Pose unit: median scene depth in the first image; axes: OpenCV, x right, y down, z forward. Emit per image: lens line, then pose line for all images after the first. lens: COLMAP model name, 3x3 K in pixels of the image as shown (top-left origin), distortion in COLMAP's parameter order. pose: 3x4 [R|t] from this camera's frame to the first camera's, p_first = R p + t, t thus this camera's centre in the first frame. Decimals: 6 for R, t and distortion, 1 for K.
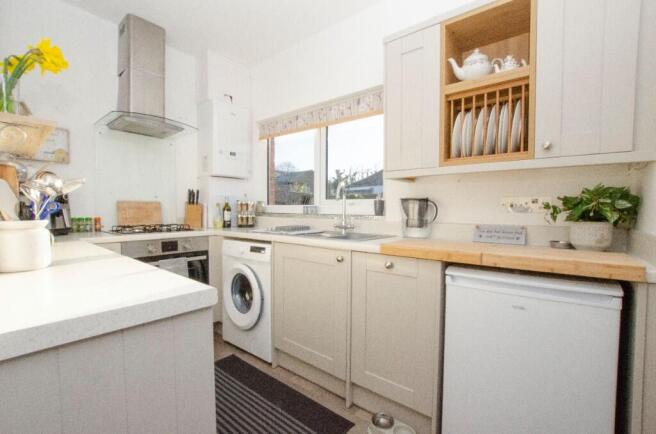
lens RADIAL K [[286.7, 0, 330.3], [0, 286.7, 220.1], [0, 0, 1]] dist [-0.018601, 0.000783]
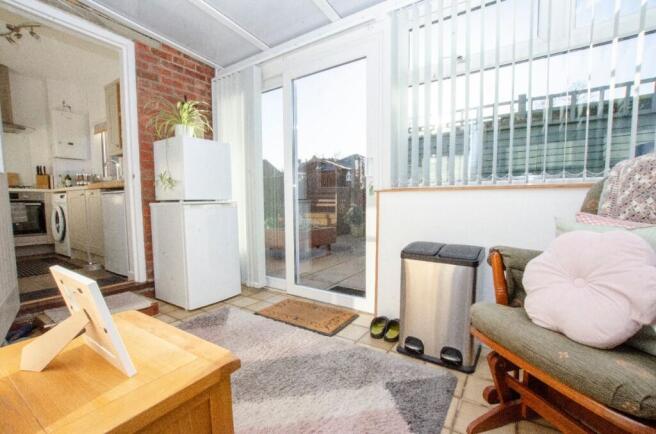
lens RADIAL K [[286.7, 0, 331.9], [0, 286.7, 221.6], [0, 0, 1]] dist [-0.018601, 0.000783]
pose [[0.995376, -0.019520, 0.094053, 1.162961], [0.015670, 0.999016, 0.041497, 0.193386], [-0.094771, -0.039831, 0.994702, -0.871773]]
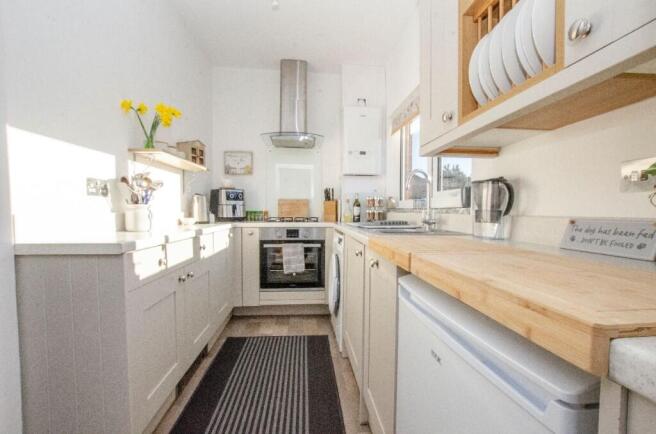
lens RADIAL K [[286.7, 0, 332.3], [0, 286.7, 218.5], [0, 0, 1]] dist [-0.018601, 0.000783]
pose [[0.702229, 0.016580, -0.711758, 0.422114], [-0.026174, 0.999654, -0.002538, 0.022519], [0.711470, 0.020412, 0.702420, 0.216297]]
